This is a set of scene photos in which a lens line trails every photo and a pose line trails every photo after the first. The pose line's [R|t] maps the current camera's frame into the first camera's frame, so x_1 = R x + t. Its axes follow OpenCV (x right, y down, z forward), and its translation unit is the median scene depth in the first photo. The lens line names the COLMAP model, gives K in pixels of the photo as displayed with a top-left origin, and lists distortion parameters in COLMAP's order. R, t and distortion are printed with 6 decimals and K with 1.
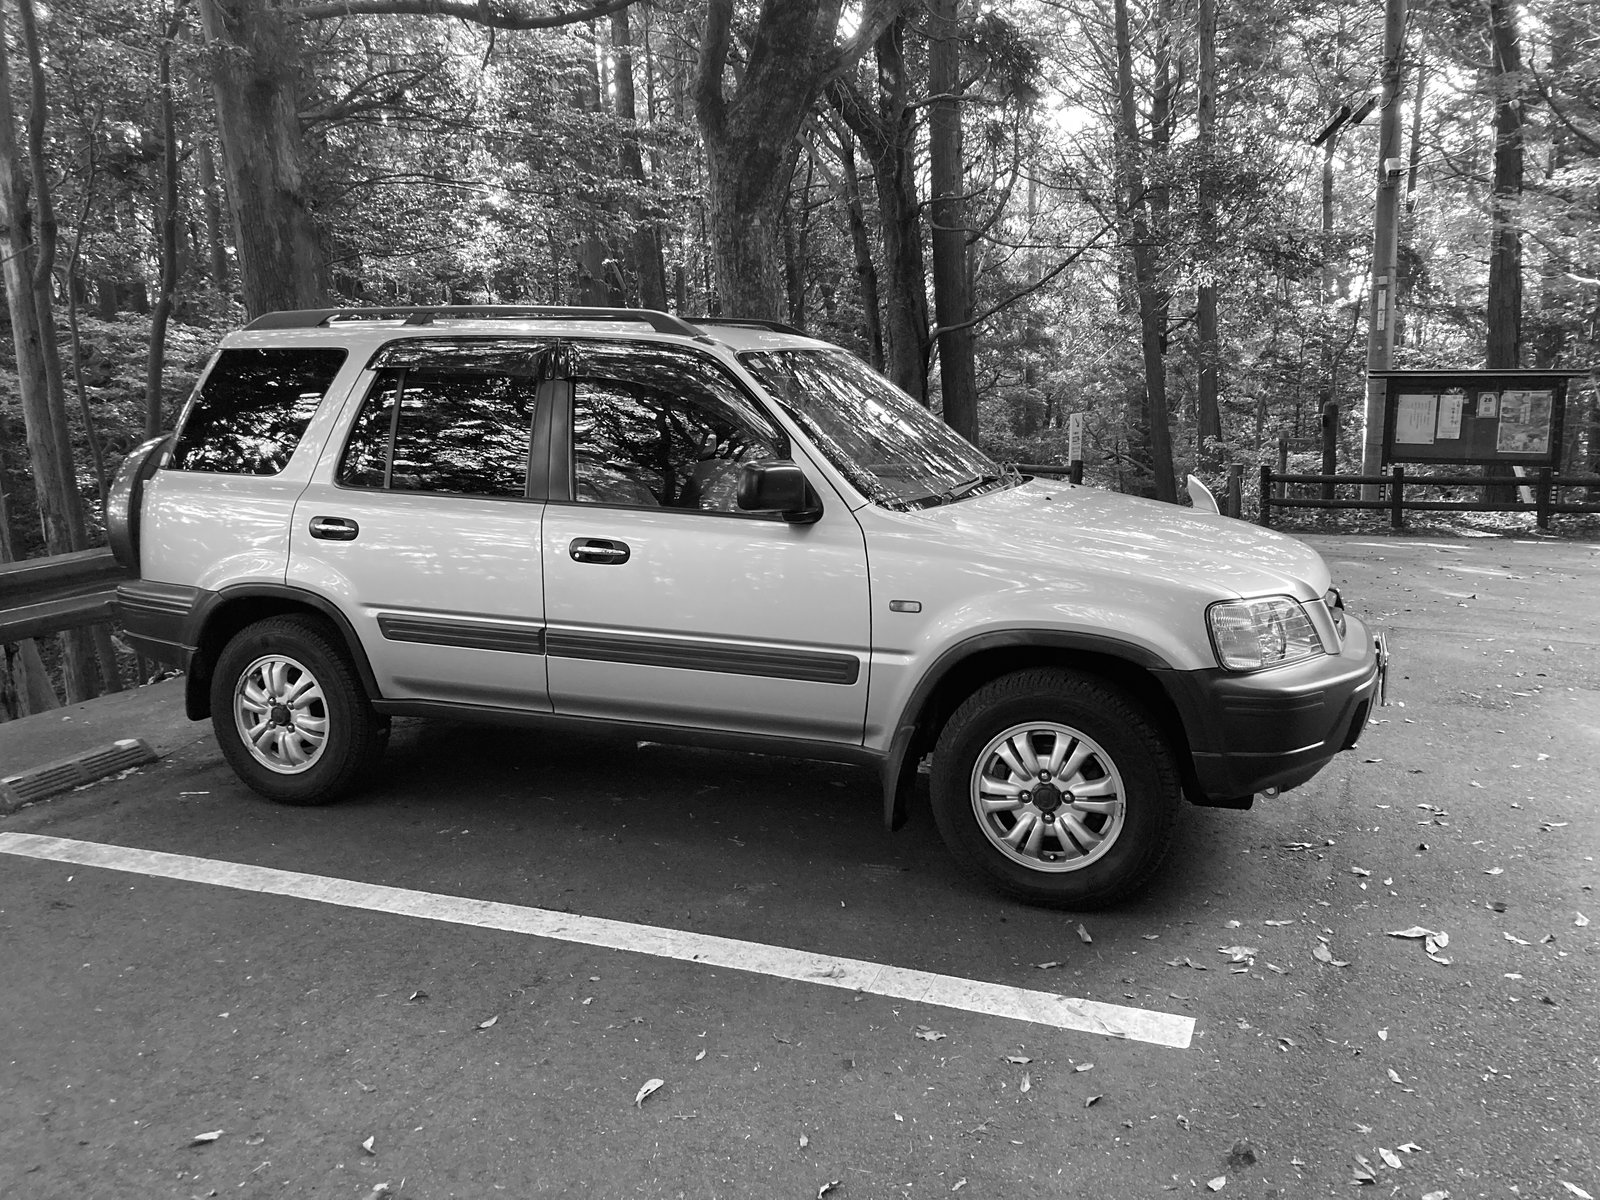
lens RADIAL K [[1317.5, 0, 800.1], [0, 1317.5, 601.6], [0, 0, 1]] dist [0.032843, -0.030151]
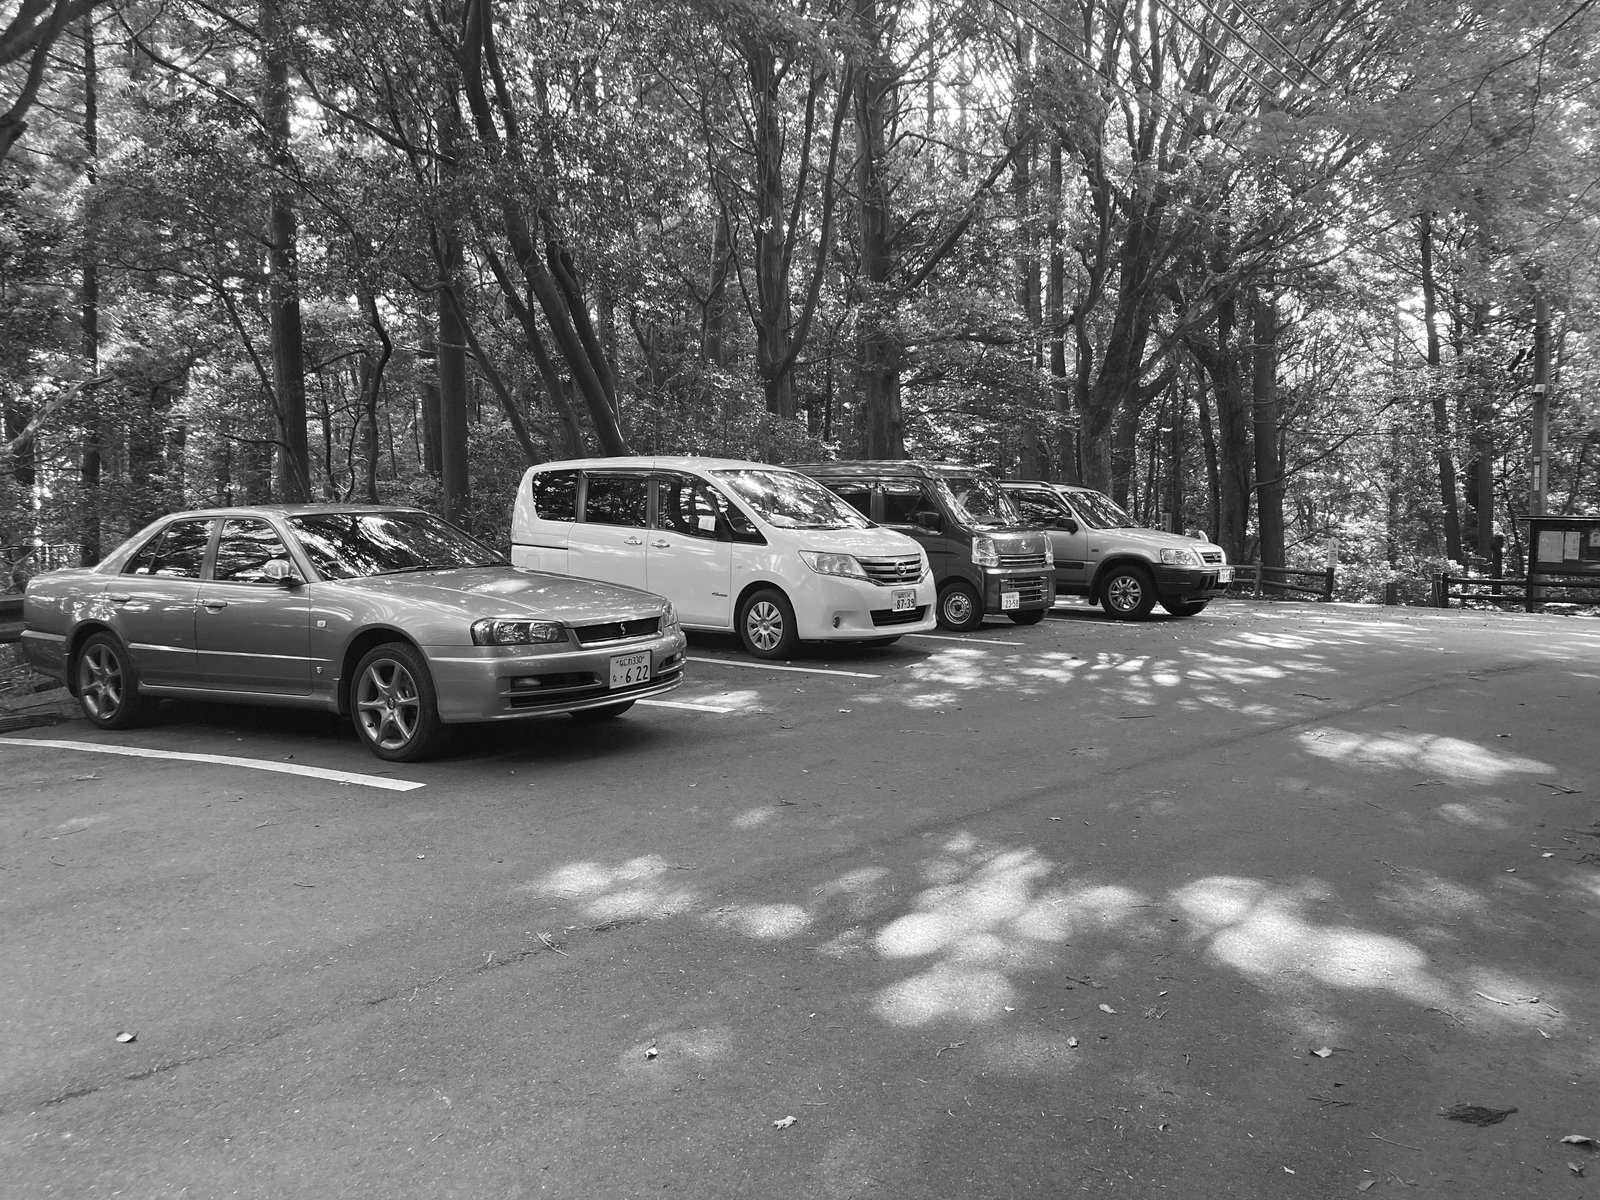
lens RADIAL K [[1317.5, 0, 798.7], [0, 1317.5, 600.2], [0, 0, 1]] dist [0.032843, -0.030151]
pose [[0.948274, 0.044213, -0.314358, 0.453095], [-0.078404, 0.992195, -0.096963, 0.570755], [0.307617, 0.116594, 0.944340, -2.904143]]
